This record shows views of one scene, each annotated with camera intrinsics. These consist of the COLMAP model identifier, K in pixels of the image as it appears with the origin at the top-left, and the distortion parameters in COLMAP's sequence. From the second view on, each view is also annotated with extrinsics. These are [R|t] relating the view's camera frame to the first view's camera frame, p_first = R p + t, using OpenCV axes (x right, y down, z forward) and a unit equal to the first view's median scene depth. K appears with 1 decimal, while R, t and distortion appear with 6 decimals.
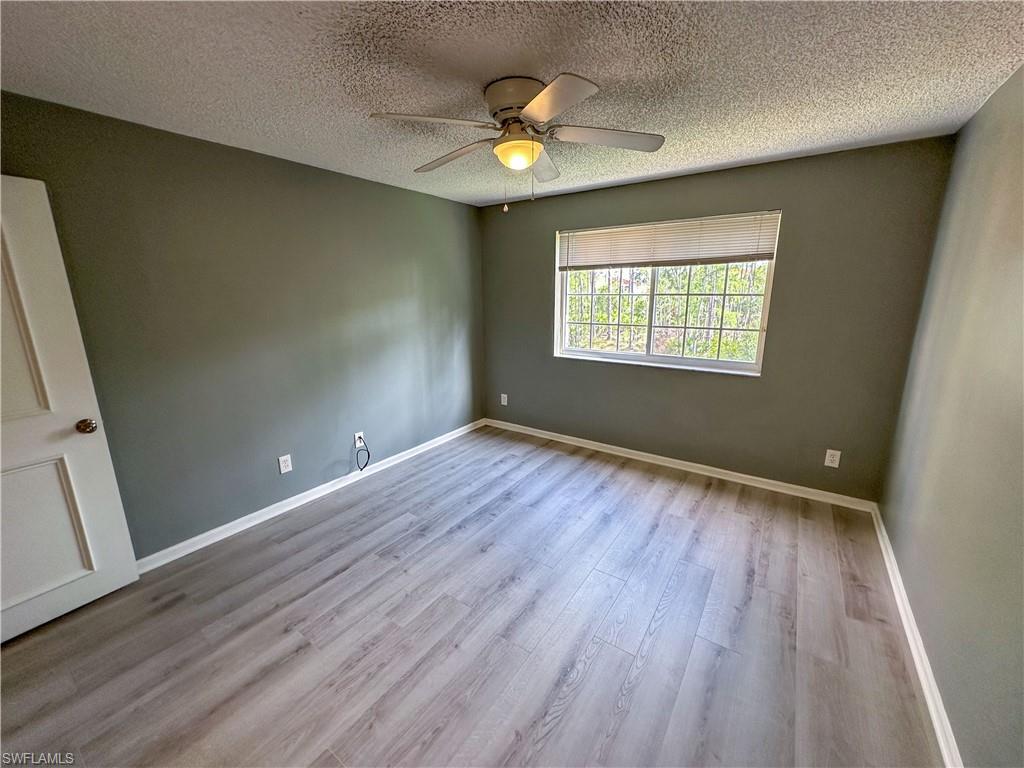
lens RADIAL K [[409.2, 0, 510.6], [0, 409.2, 388.8], [0, 0, 1]] dist [-0.002616, 0.000179]
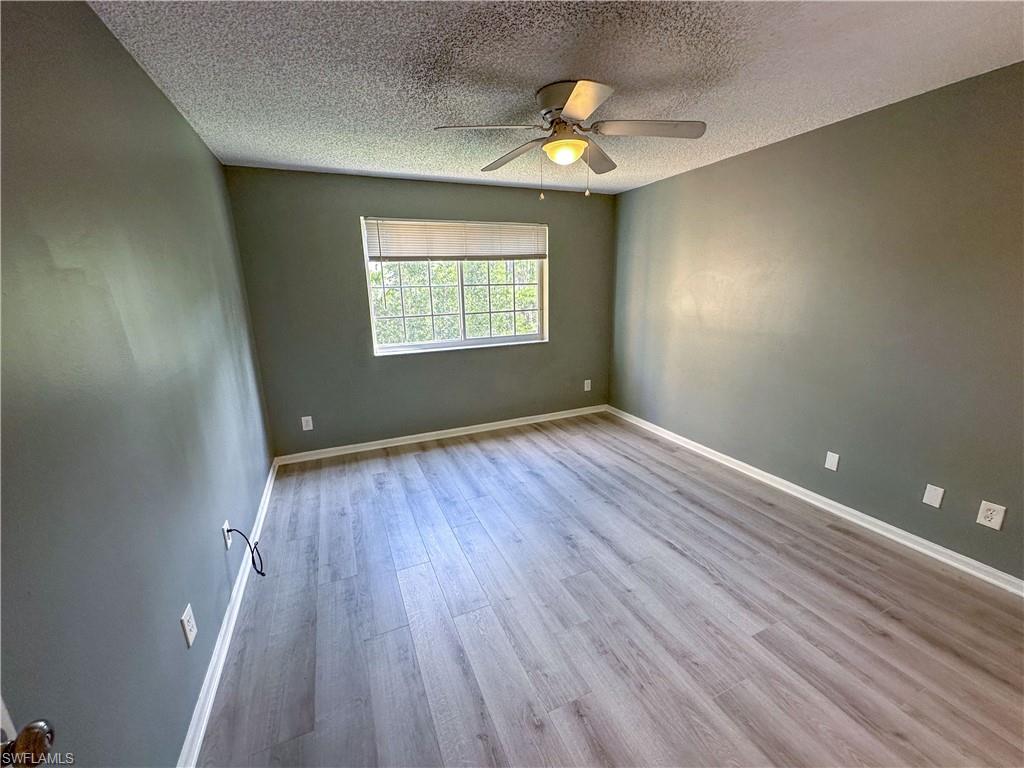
lens RADIAL K [[409.2, 0, 510.6], [0, 409.2, 388.8], [0, 0, 1]] dist [-0.002616, 0.000179]
pose [[0.517417, -0.214373, 0.828447, -0.612033], [0.217551, 0.969258, 0.114936, -0.058354], [-0.827618, 0.120759, 0.548148, 0.324160]]
